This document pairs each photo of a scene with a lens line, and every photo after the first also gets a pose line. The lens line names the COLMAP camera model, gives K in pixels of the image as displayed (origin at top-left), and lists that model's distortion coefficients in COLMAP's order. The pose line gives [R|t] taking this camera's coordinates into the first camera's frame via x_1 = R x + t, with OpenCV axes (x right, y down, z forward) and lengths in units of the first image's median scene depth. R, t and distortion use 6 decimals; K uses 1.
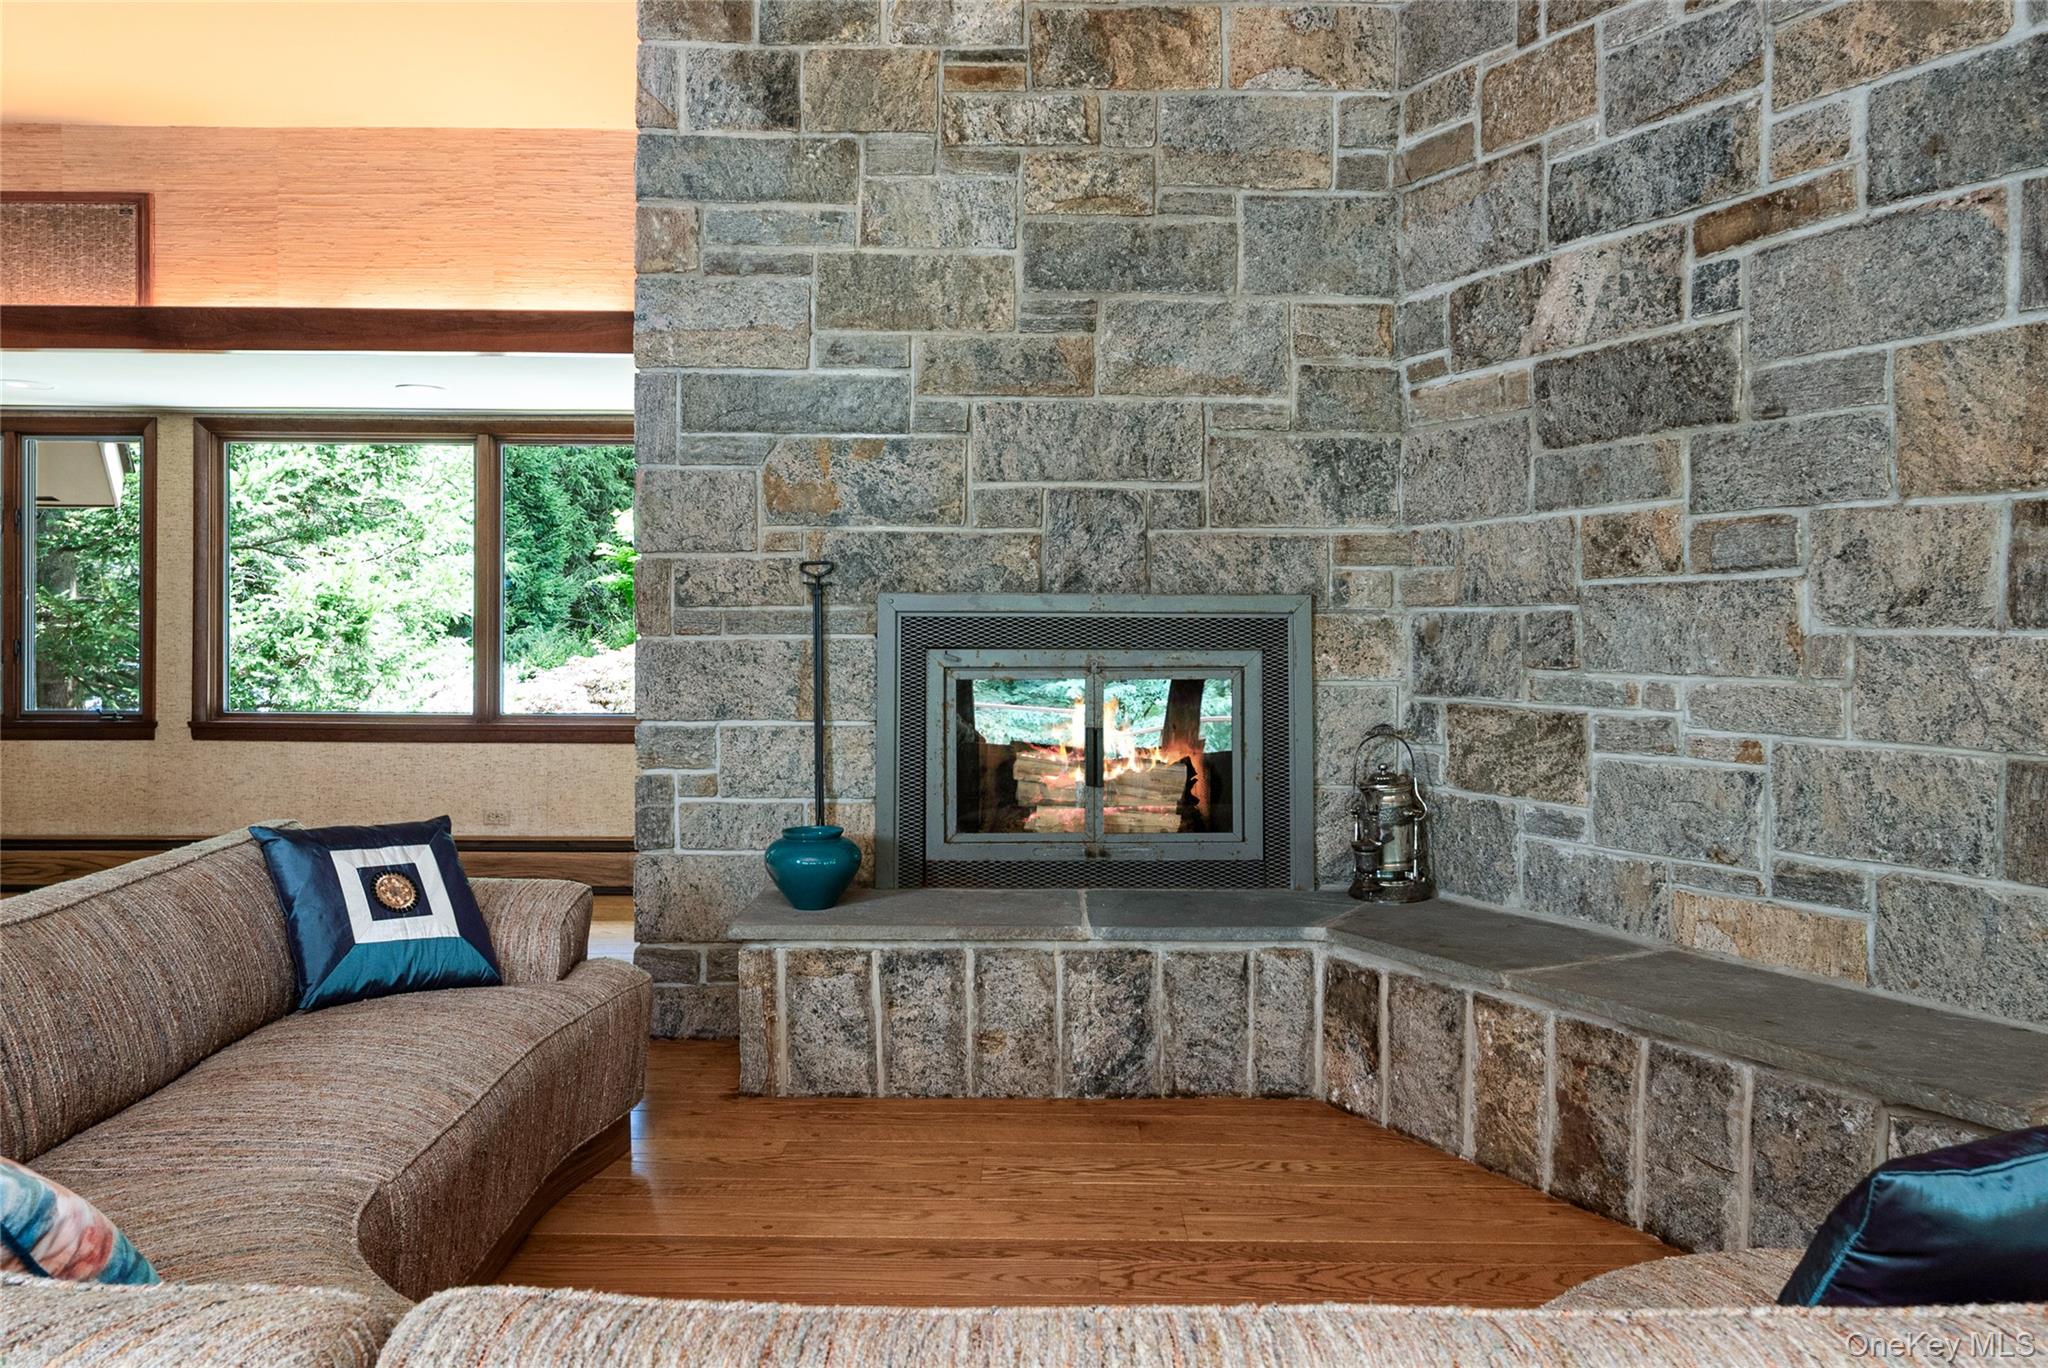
lens RADIAL K [[1538.1, 0, 1038.3], [0, 1538.1, 651.5], [0, 0, 1]] dist [-0.008393, 0.009602]
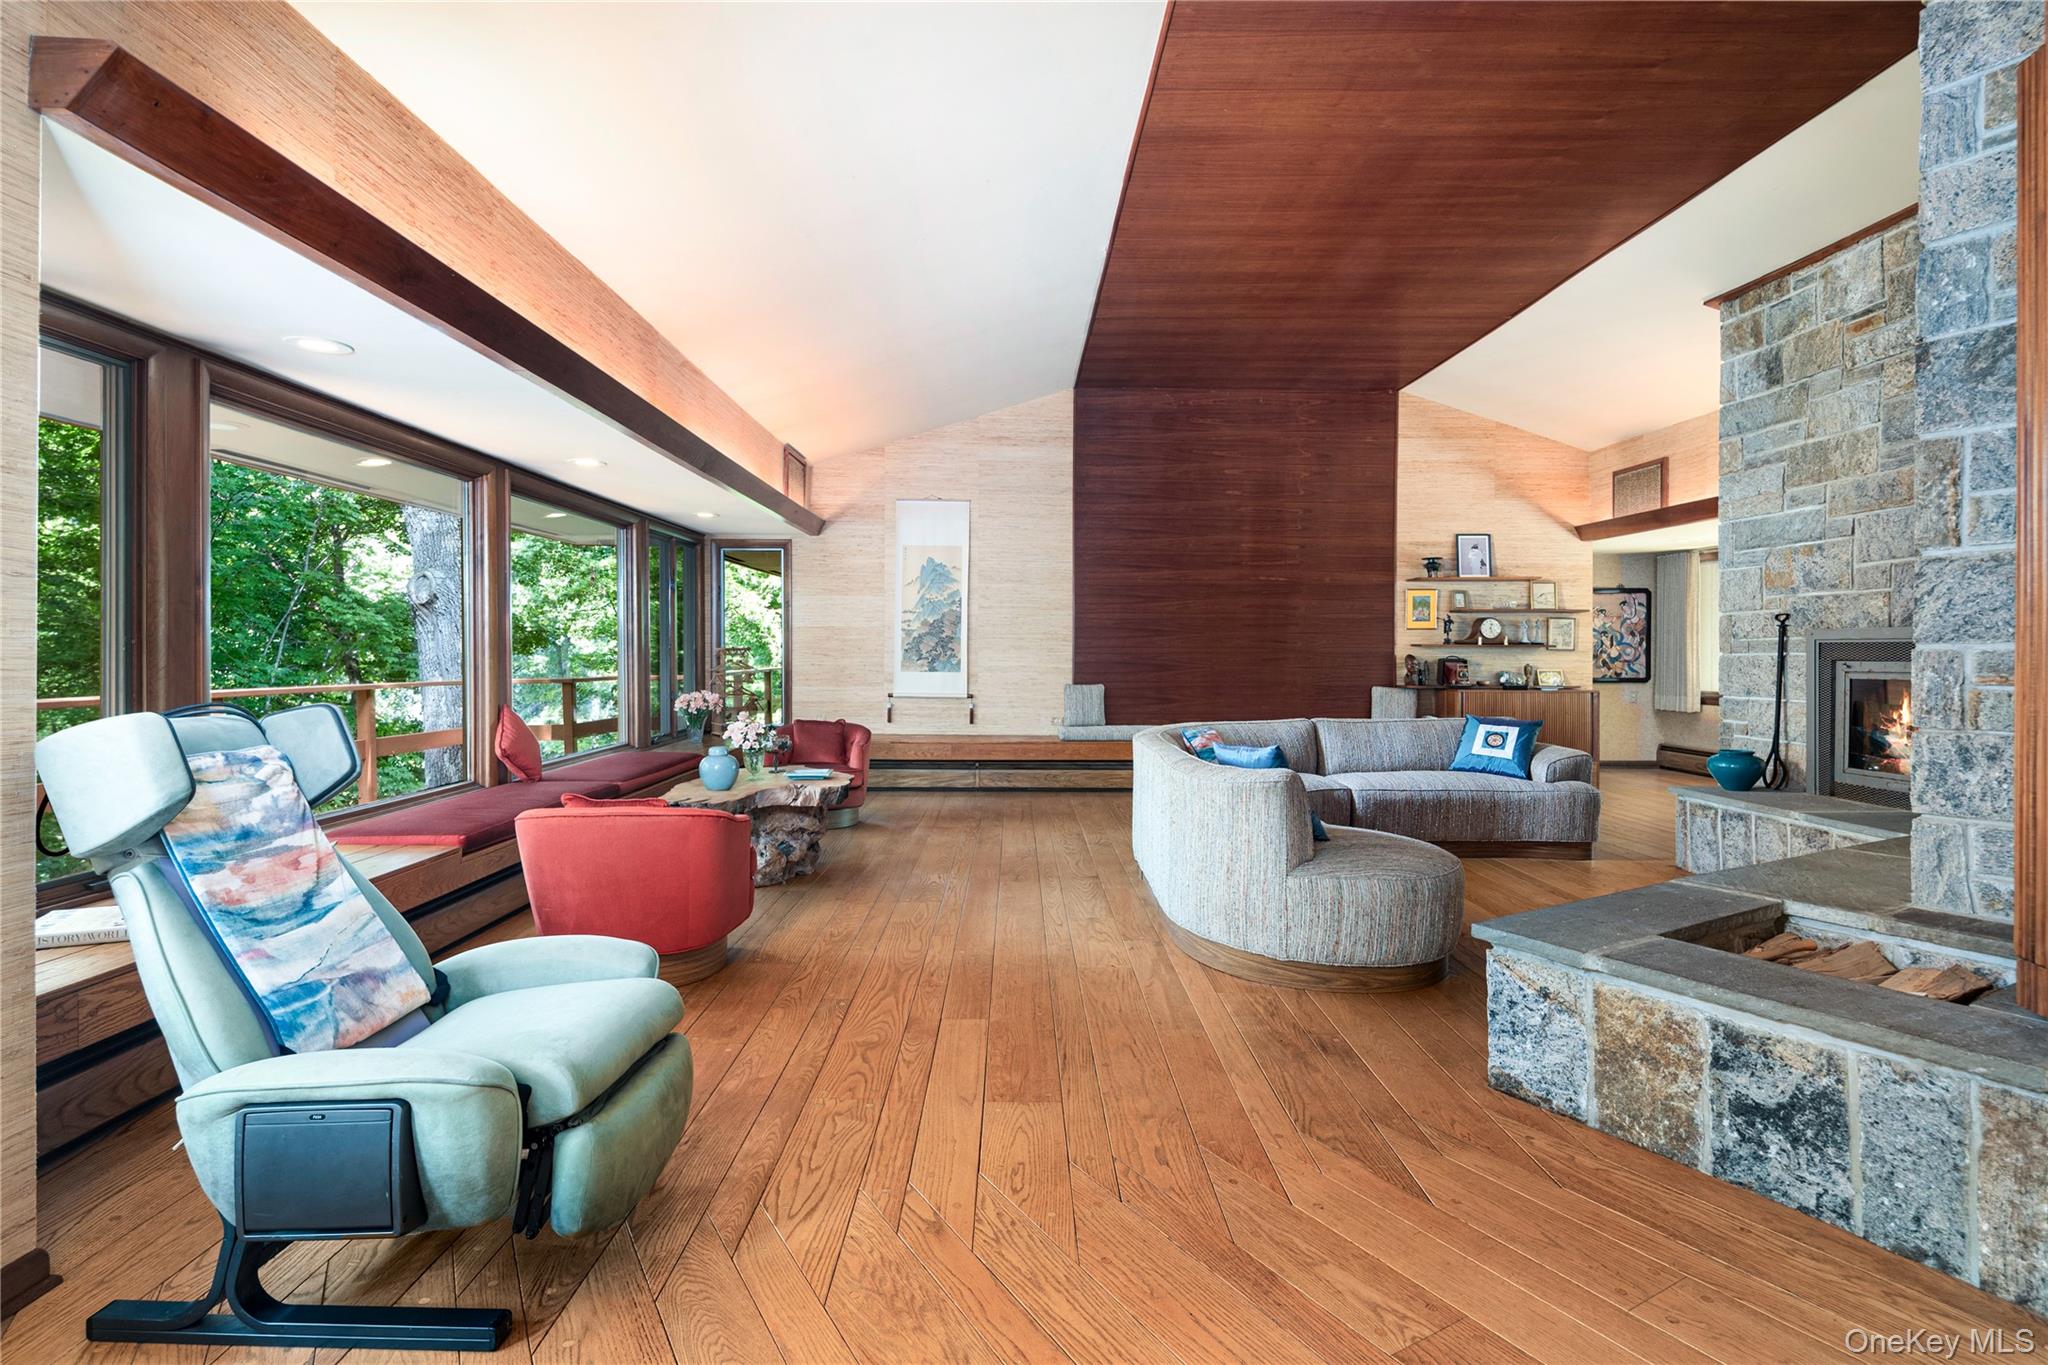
lens RADIAL K [[1018.0, 0, 1025.3], [0, 1018.0, 660.0], [0, 0, 1]] dist [-0.001485, -0.000837]
pose [[0.017866, 0.005015, -0.999828, 1.076762], [-0.018423, 0.999819, 0.004686, 0.009197], [0.999671, 0.018337, 0.017956, 0.056376]]
